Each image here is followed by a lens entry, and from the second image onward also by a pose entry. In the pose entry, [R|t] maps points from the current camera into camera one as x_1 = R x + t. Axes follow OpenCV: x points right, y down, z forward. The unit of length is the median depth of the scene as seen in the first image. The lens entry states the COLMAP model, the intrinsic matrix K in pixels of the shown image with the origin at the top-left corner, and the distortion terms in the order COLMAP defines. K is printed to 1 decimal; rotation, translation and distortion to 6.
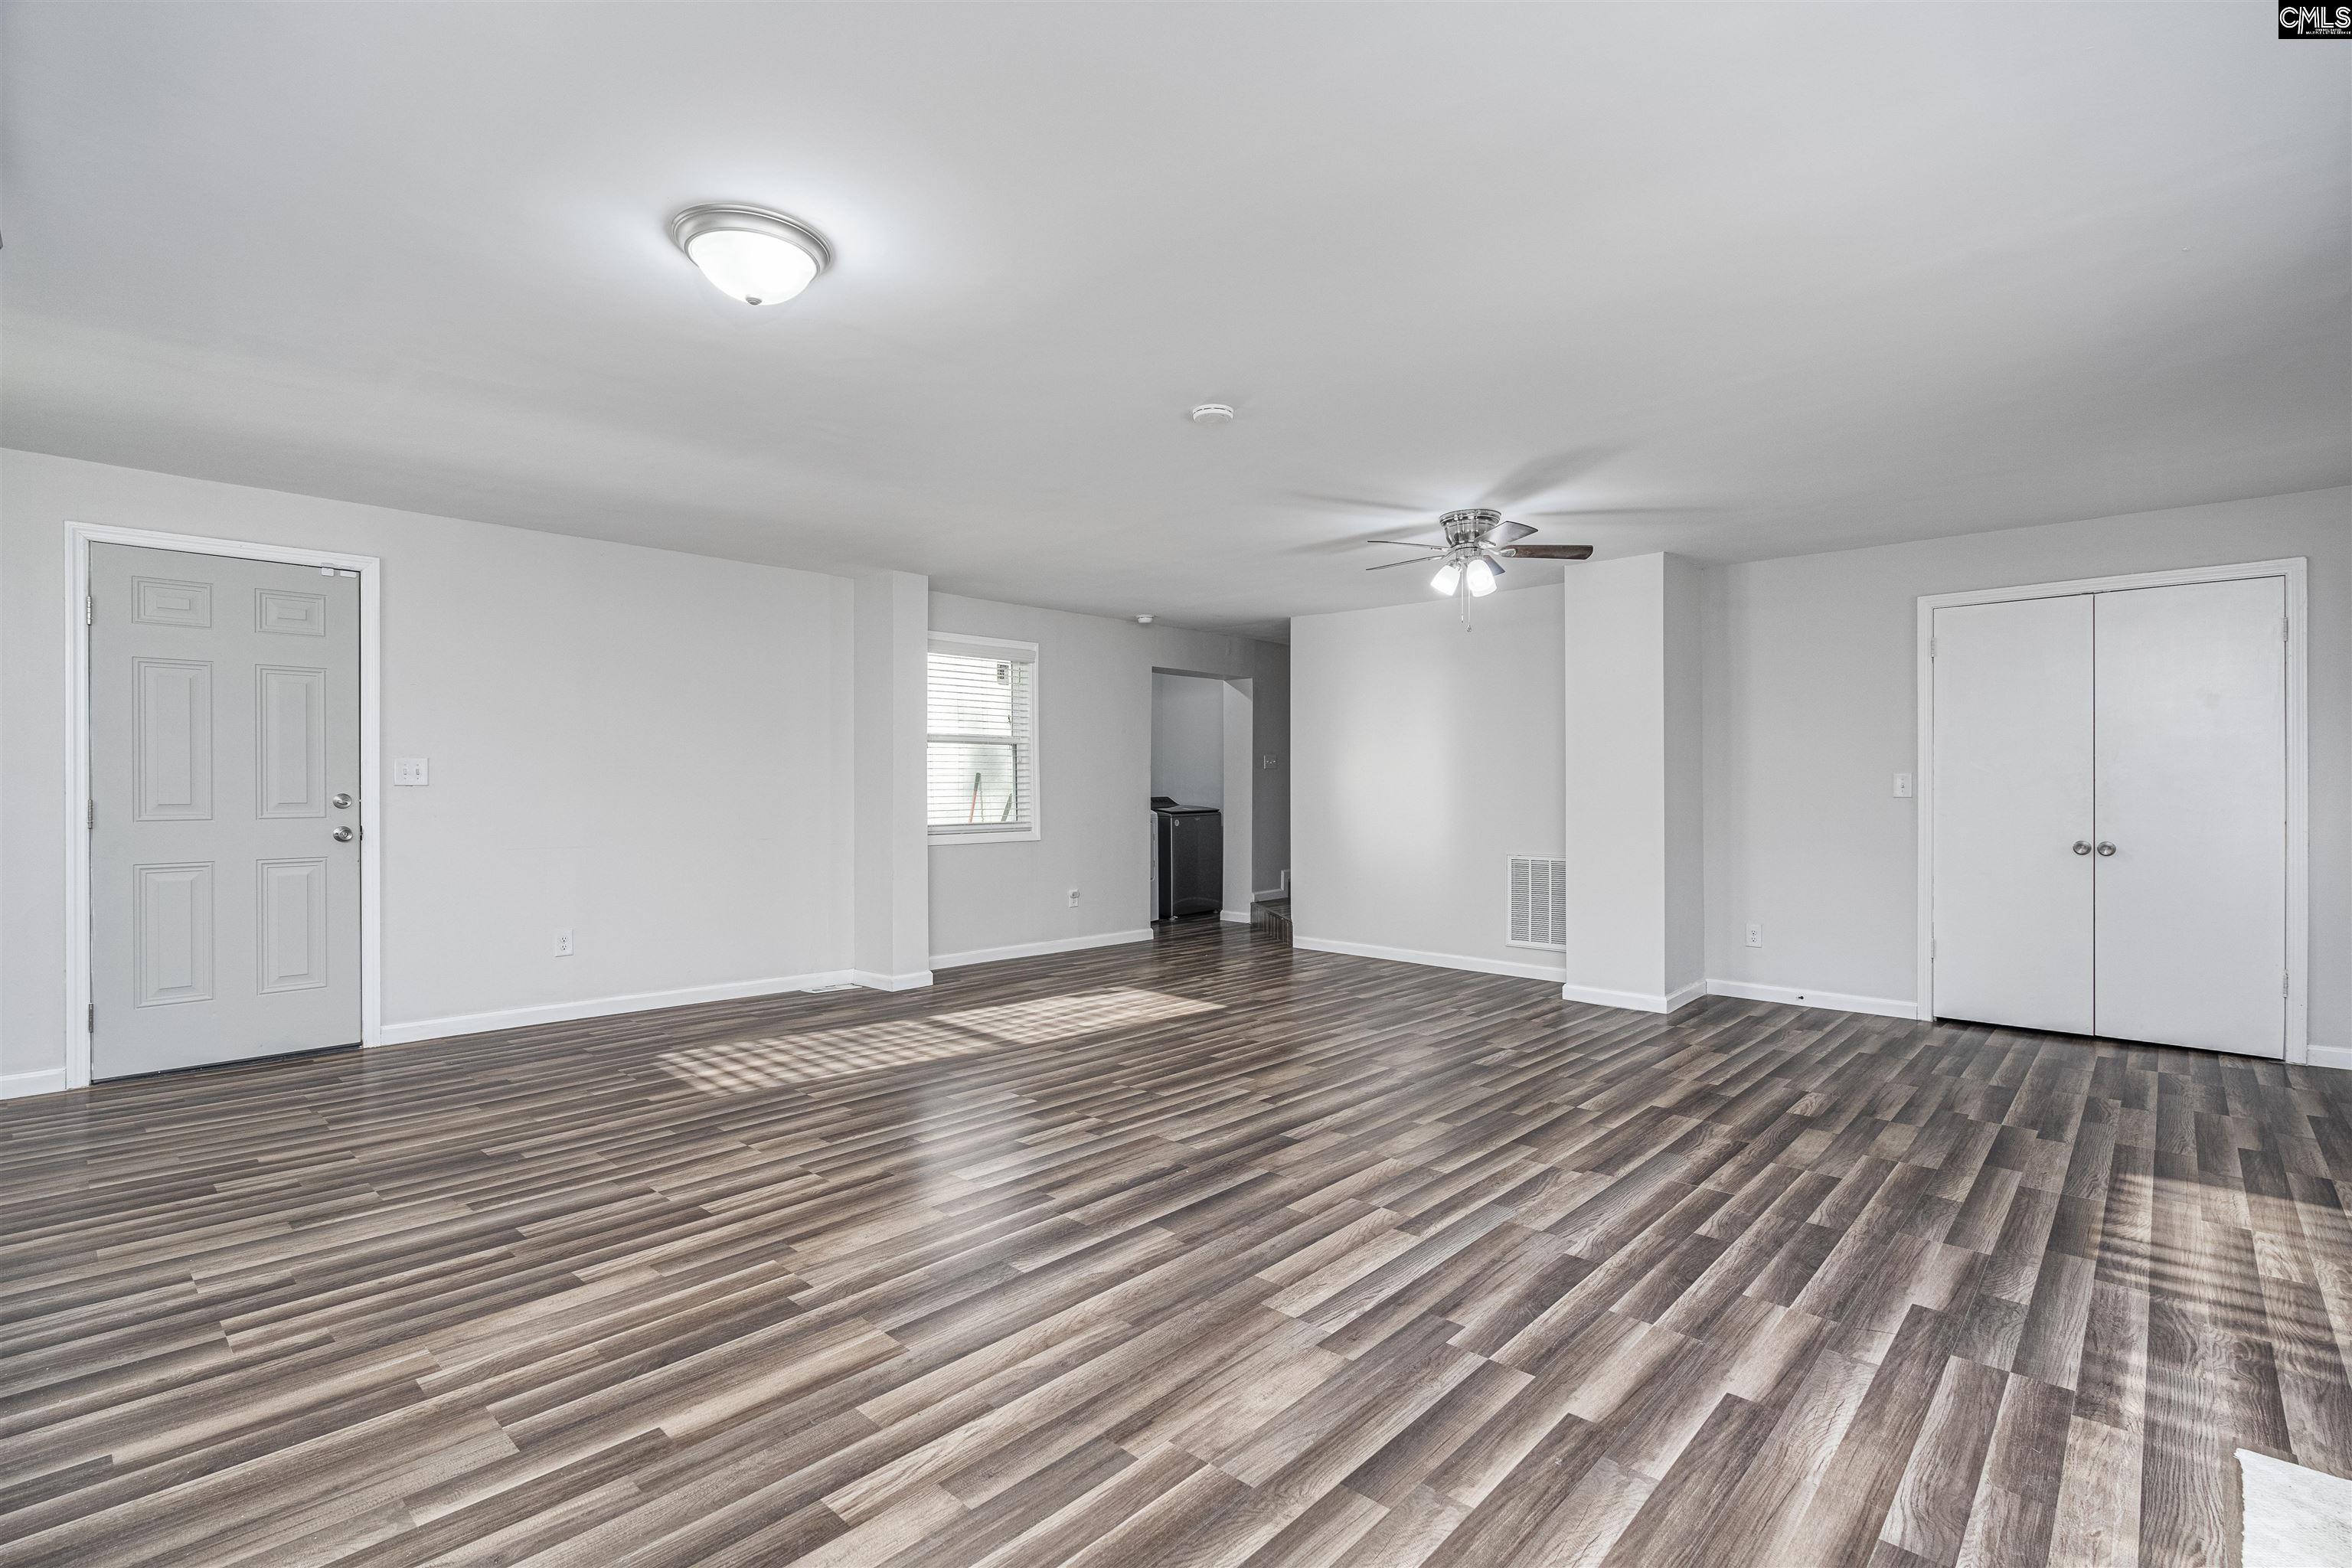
lens RADIAL K [[1070.1, 0, 1182.2], [0, 1070.1, 789.4], [0, 0, 1]] dist [-0.004038, 0.000744]
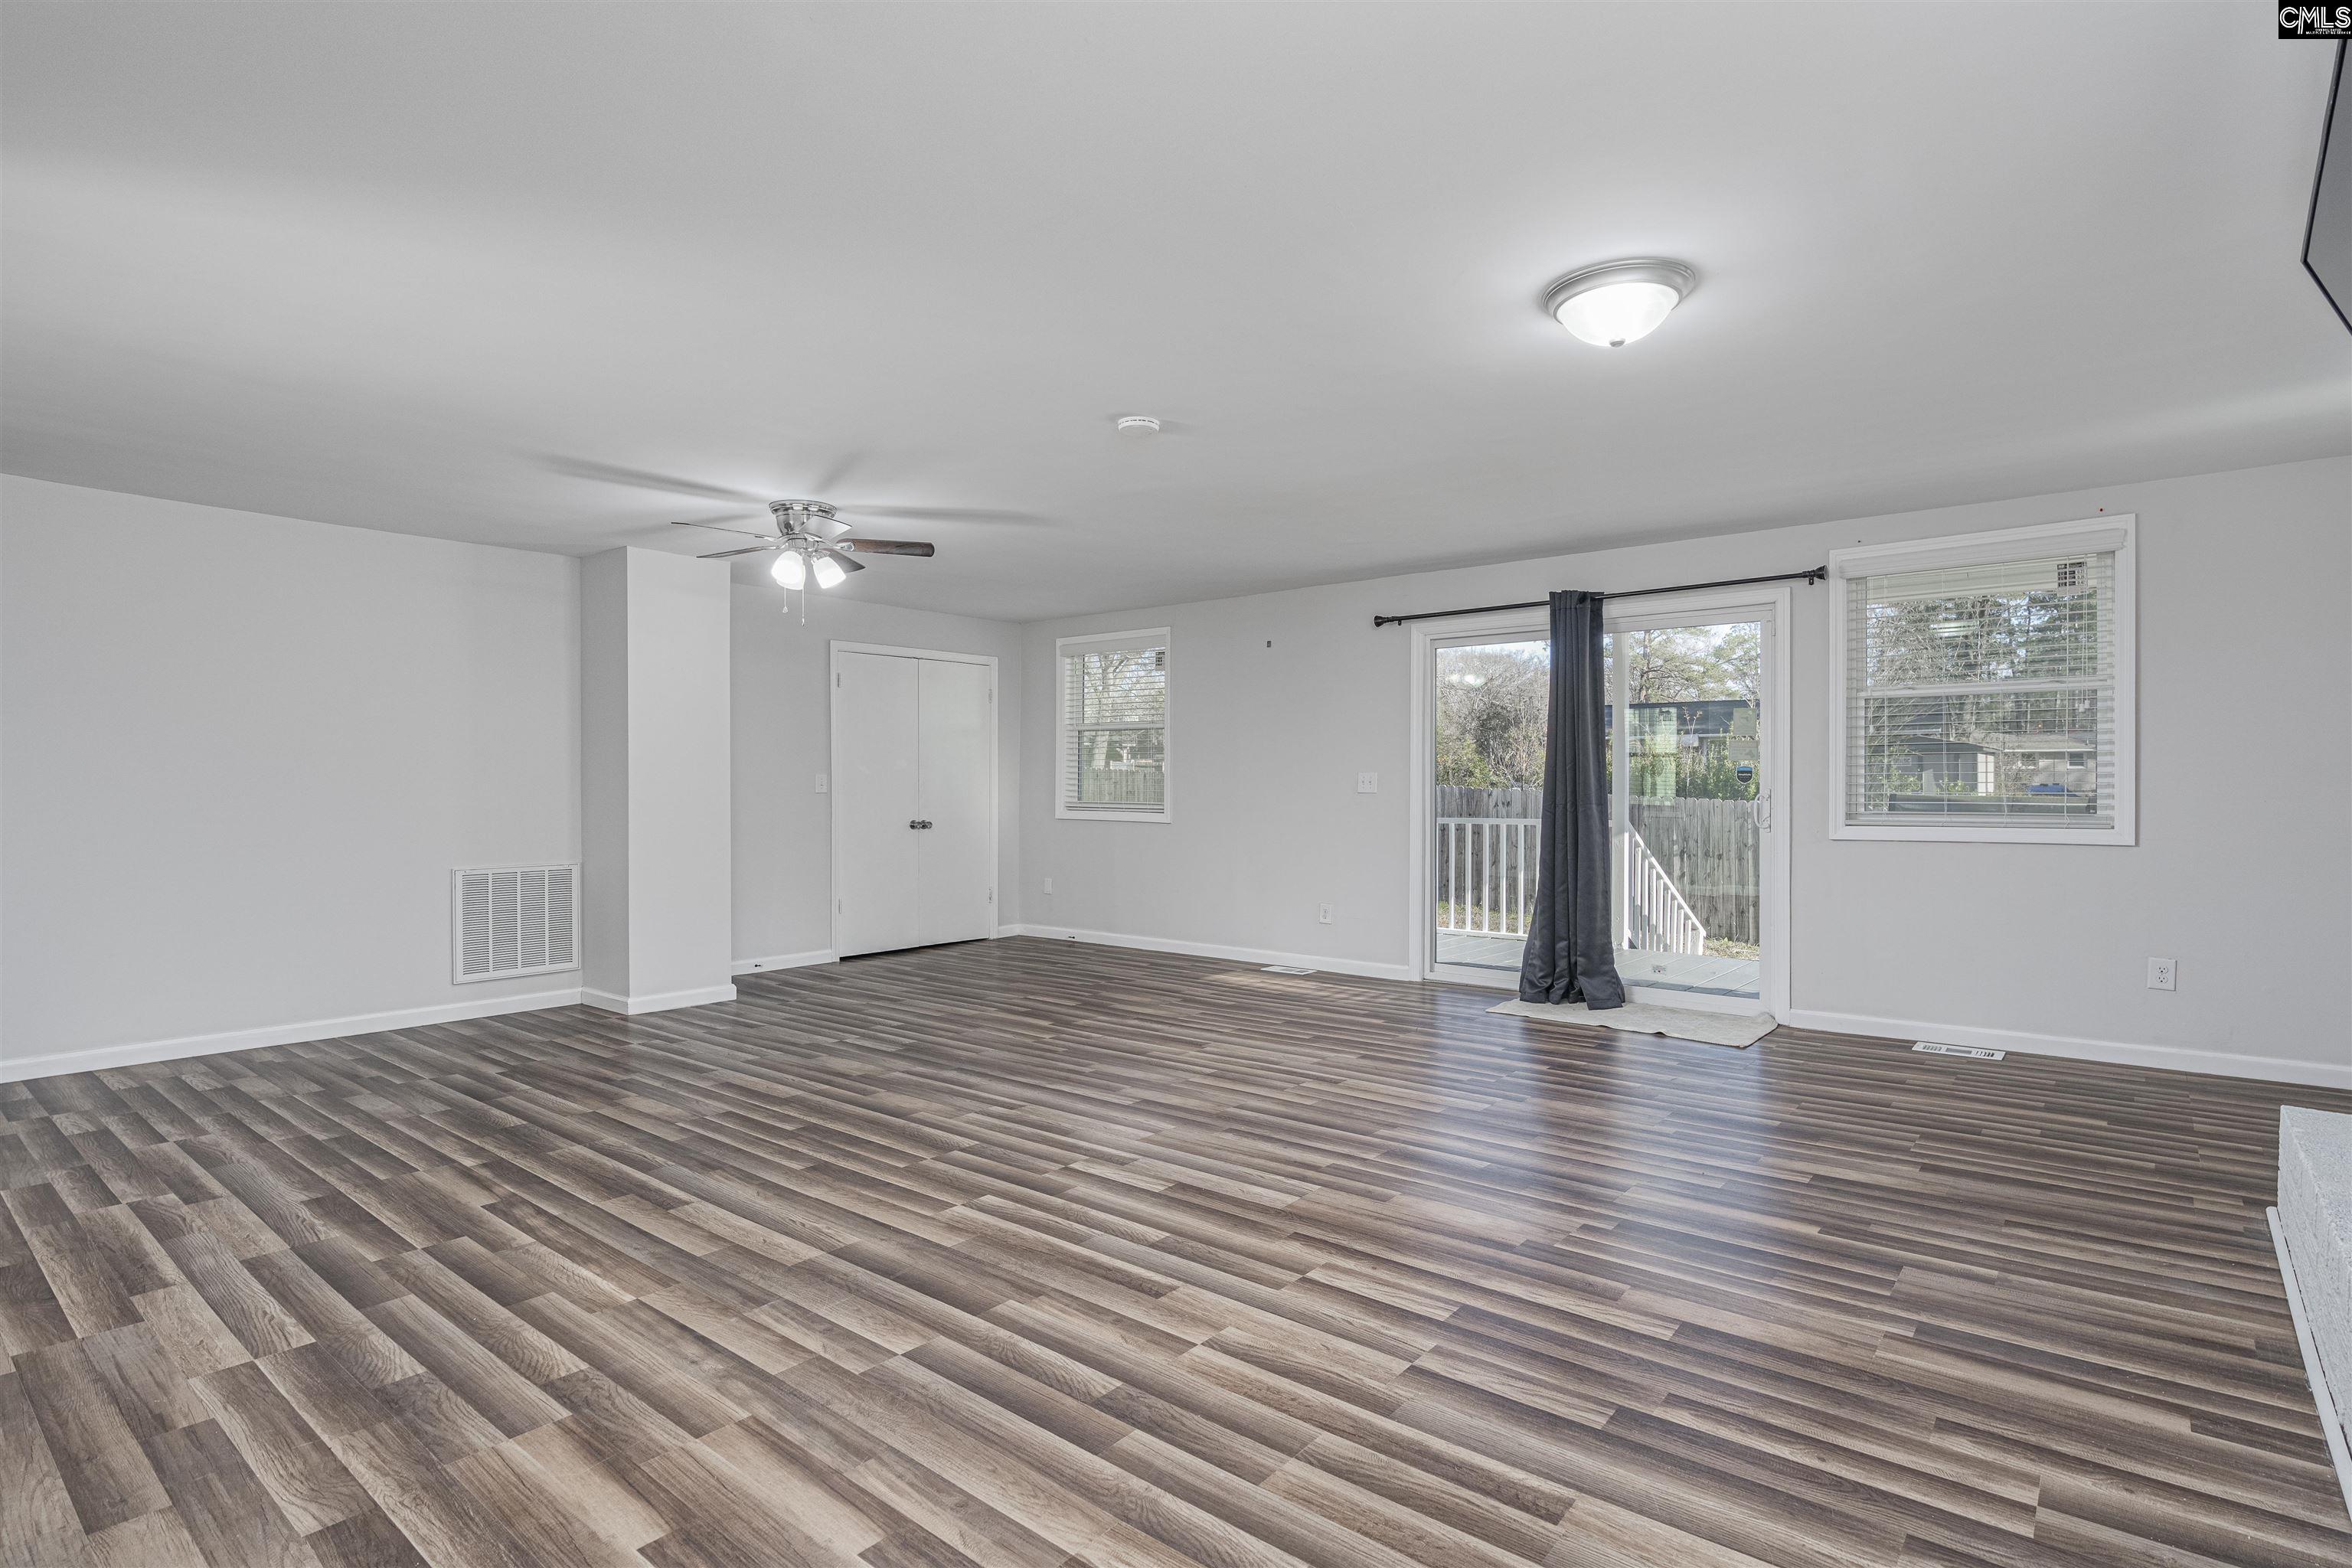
lens RADIAL K [[1180.0, 0, 1142.0], [0, 1180.0, 785.2], [0, 0, 1]] dist [-0.002966, -0.000045]
pose [[-0.039041, -0.002186, 0.999235, -1.185731], [0.002770, 0.999994, 0.002296, 0.011752], [-0.999234, 0.002857, -0.039034, 1.161609]]
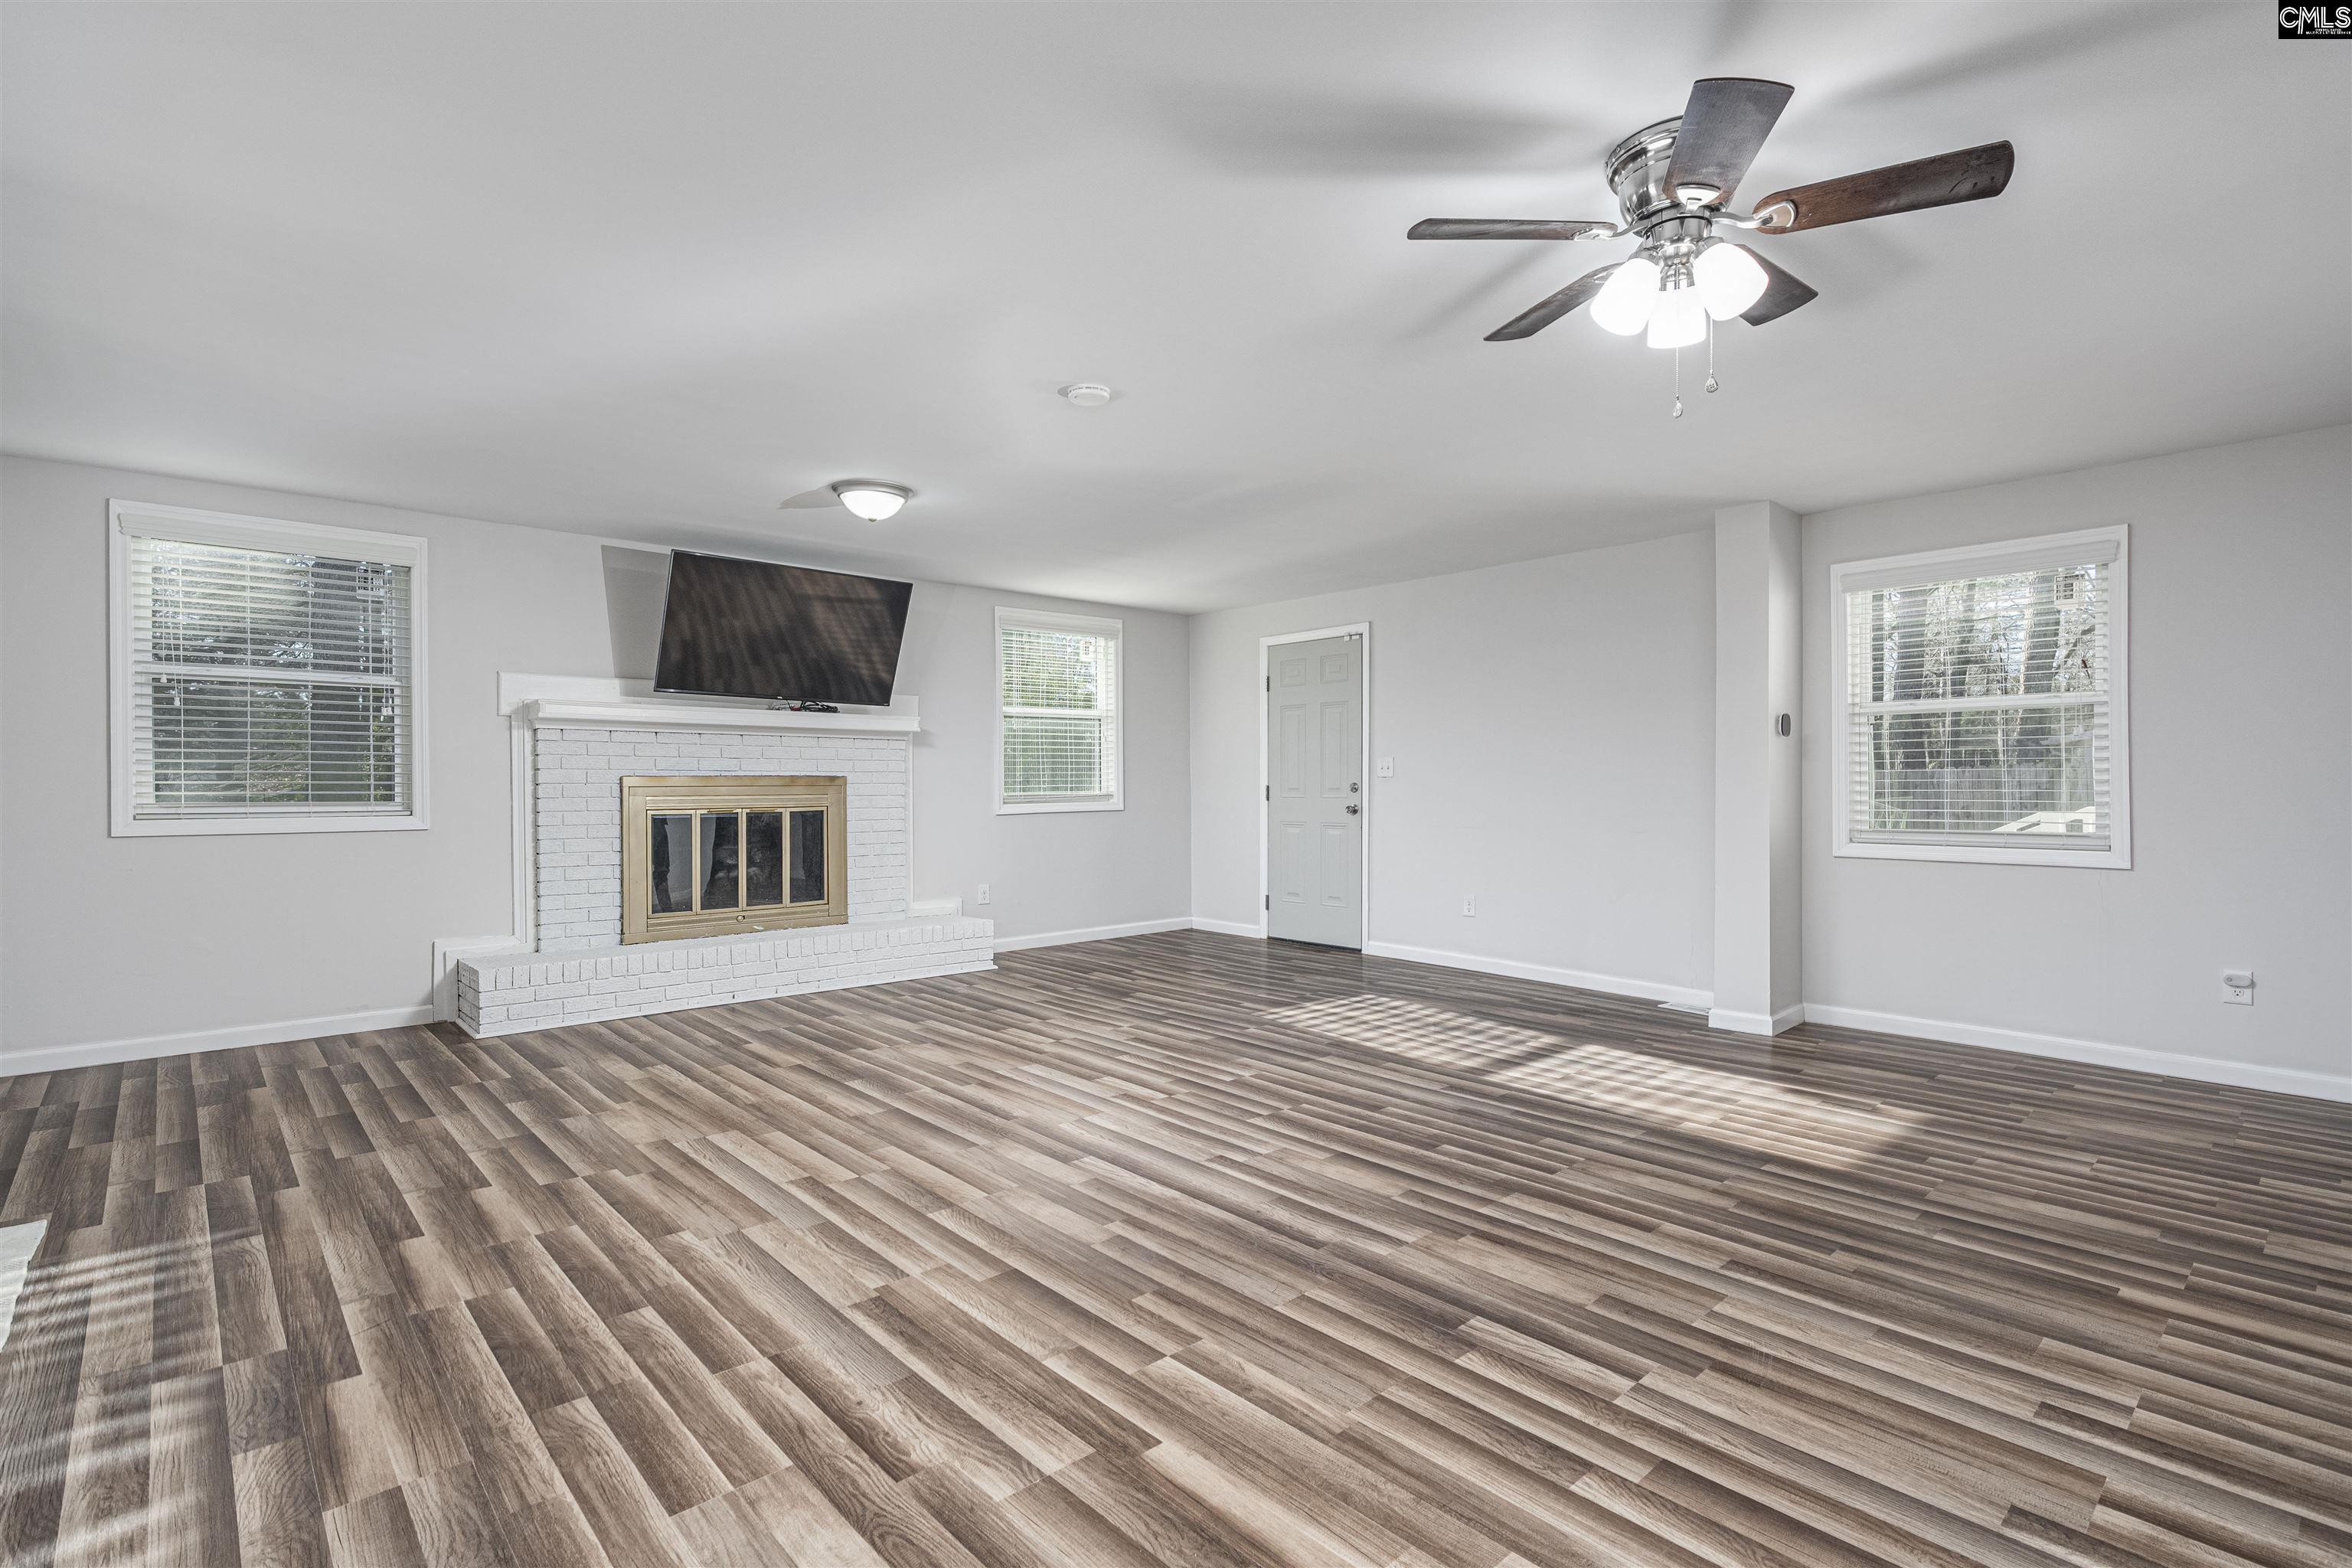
lens RADIAL K [[1070.1, 0, 1182.2], [0, 1070.1, 789.4], [0, 0, 1]] dist [-0.004038, 0.000744]
pose [[-0.061769, 0.006710, -0.998068, 1.117915], [-0.001825, 0.999975, 0.006835, 0.005617], [0.998089, 0.002243, -0.061755, 1.278487]]
